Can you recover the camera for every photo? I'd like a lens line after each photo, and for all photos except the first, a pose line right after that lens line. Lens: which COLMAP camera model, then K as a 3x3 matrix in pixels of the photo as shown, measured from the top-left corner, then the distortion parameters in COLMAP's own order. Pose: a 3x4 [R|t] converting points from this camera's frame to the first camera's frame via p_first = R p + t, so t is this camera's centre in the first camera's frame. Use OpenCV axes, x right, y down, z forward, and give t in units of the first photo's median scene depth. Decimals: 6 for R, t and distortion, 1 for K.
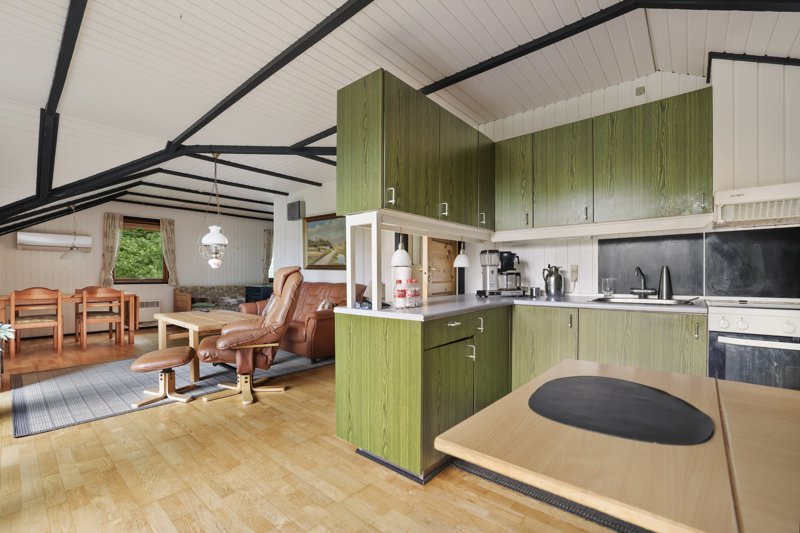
lens RADIAL K [[338.2, 0, 397.2], [0, 338.2, 270.6], [0, 0, 1]] dist [-0.019505, 0.000120]
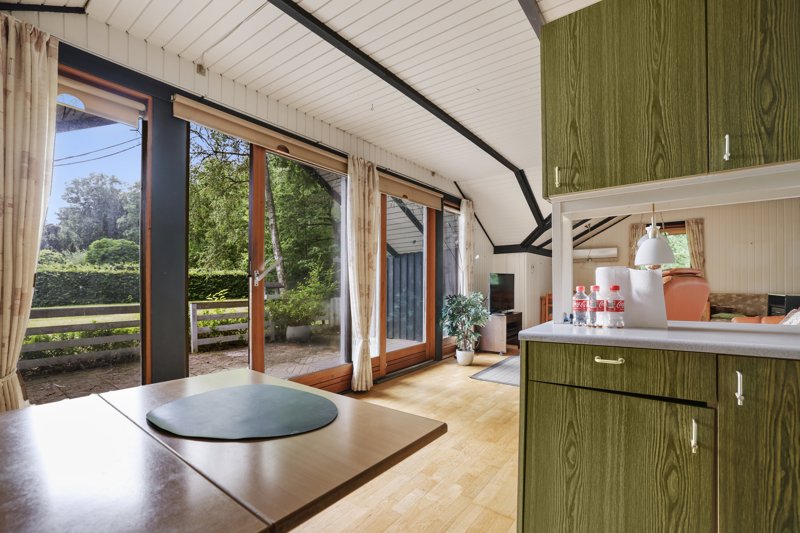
lens RADIAL K [[338.2, 0, 397.2], [0, 338.2, 270.6], [0, 0, 1]] dist [-0.019505, 0.000120]
pose [[0.114155, -0.038662, -0.992710, 0.266675], [0.022213, 0.999092, -0.036357, 0.004624], [0.993215, -0.017901, 0.114911, 0.209378]]
